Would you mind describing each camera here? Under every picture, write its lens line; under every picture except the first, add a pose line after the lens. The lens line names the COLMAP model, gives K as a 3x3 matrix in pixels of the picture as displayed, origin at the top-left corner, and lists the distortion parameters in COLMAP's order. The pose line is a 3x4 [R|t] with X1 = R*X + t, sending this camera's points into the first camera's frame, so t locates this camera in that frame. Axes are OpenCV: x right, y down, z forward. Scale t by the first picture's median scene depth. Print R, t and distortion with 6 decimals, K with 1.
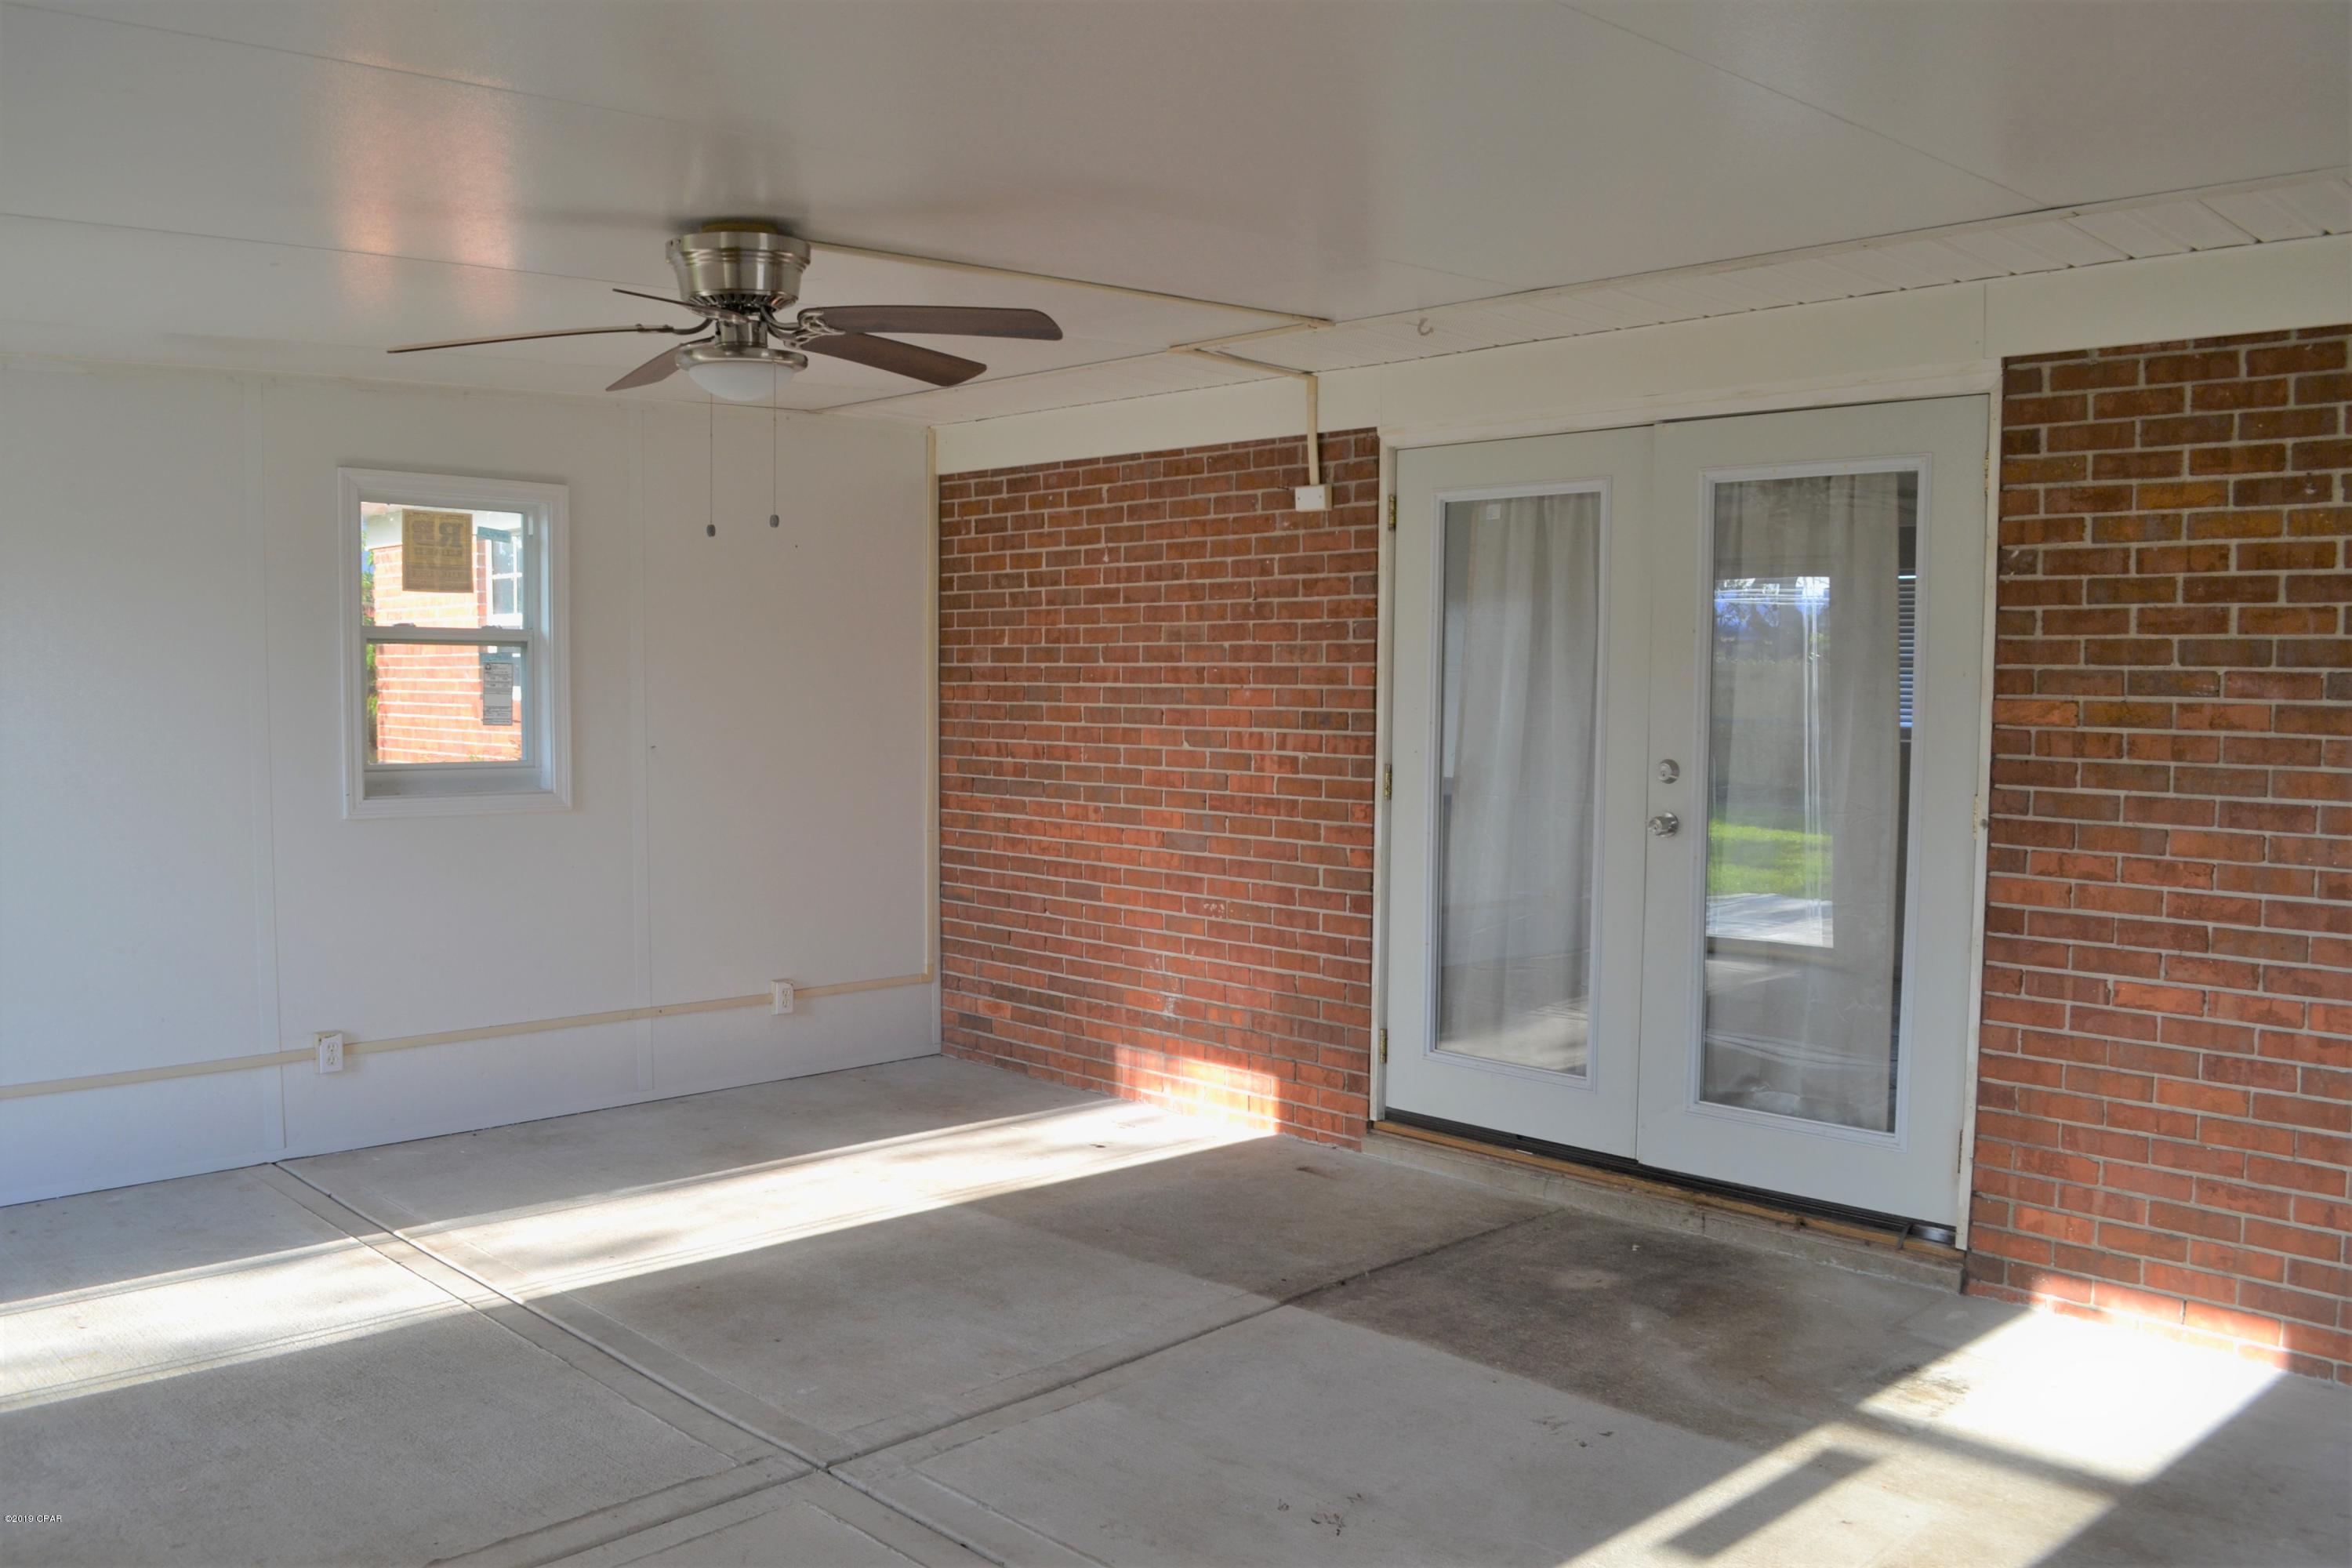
lens RADIAL K [[1888.7, 0, 1177.0], [0, 1888.7, 812.4], [0, 0, 1]] dist [-0.072570, 0.002250]
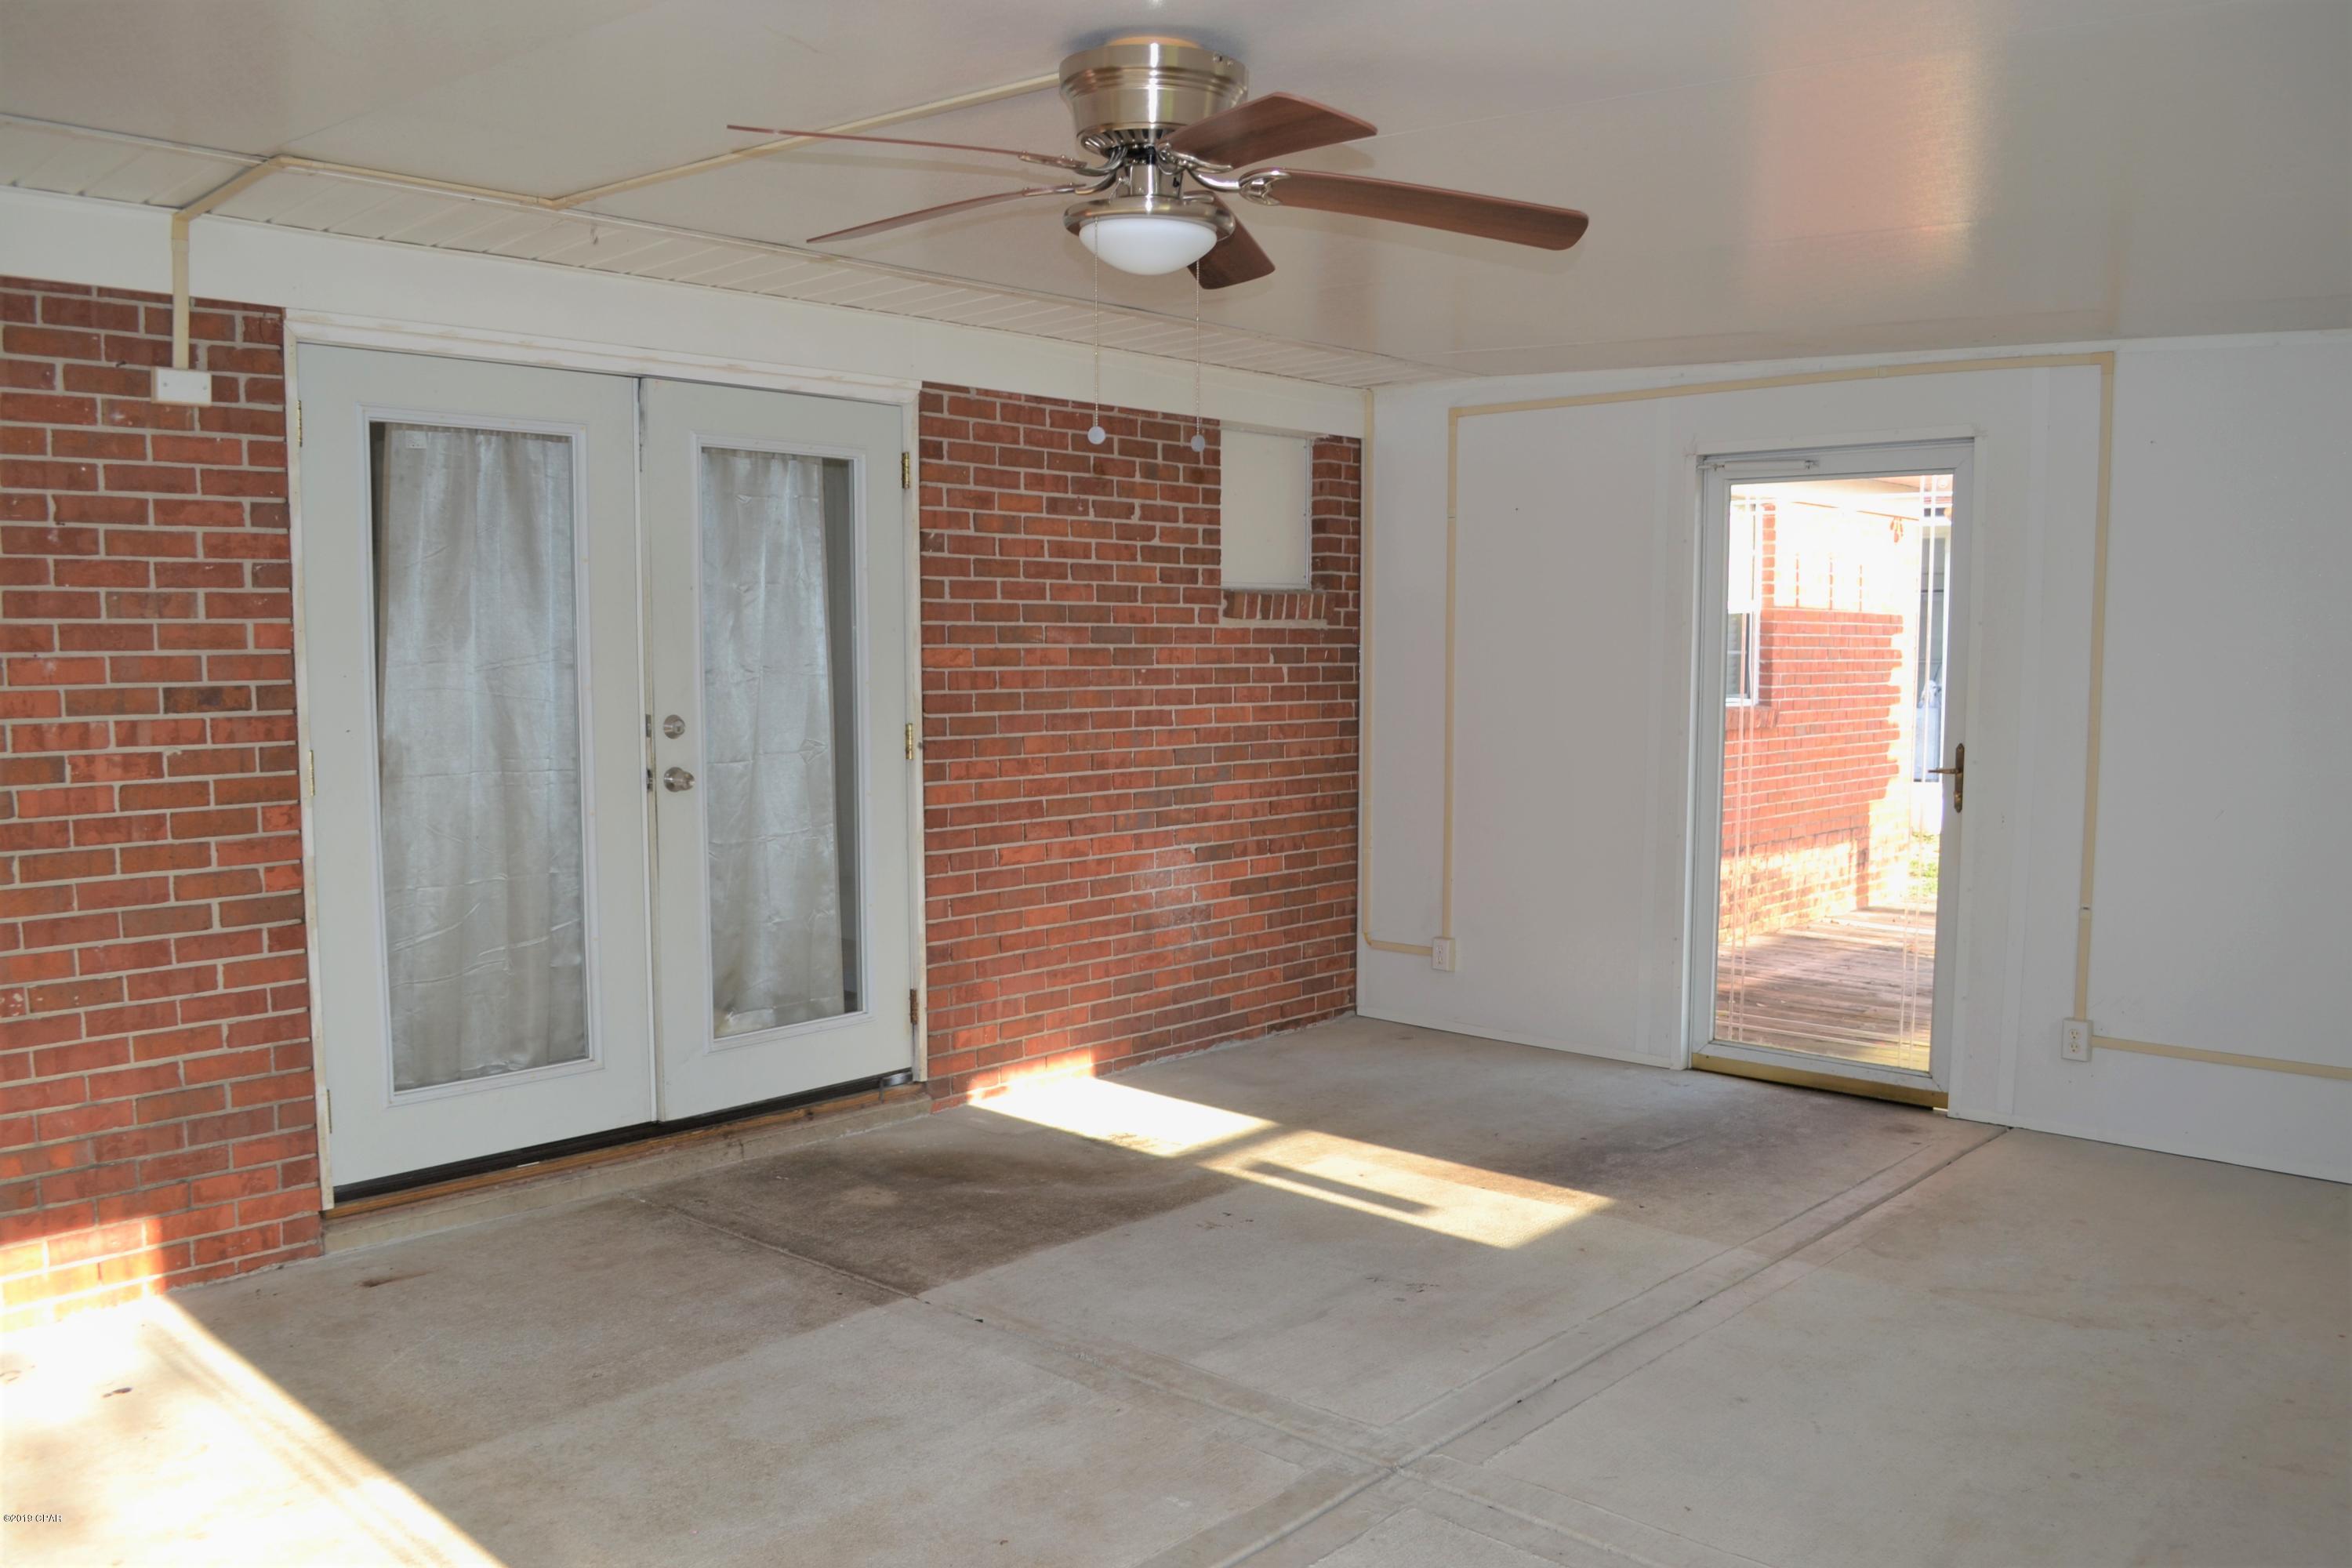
lens RADIAL K [[1888.7, 0, 1177.0], [0, 1888.7, 812.4], [0, 0, 1]] dist [-0.072570, 0.002250]
pose [[-0.055666, -0.099910, 0.993438, -0.864691], [0.070377, 0.992113, 0.103720, -0.070373], [-0.995966, 0.075689, -0.048196, 0.888169]]
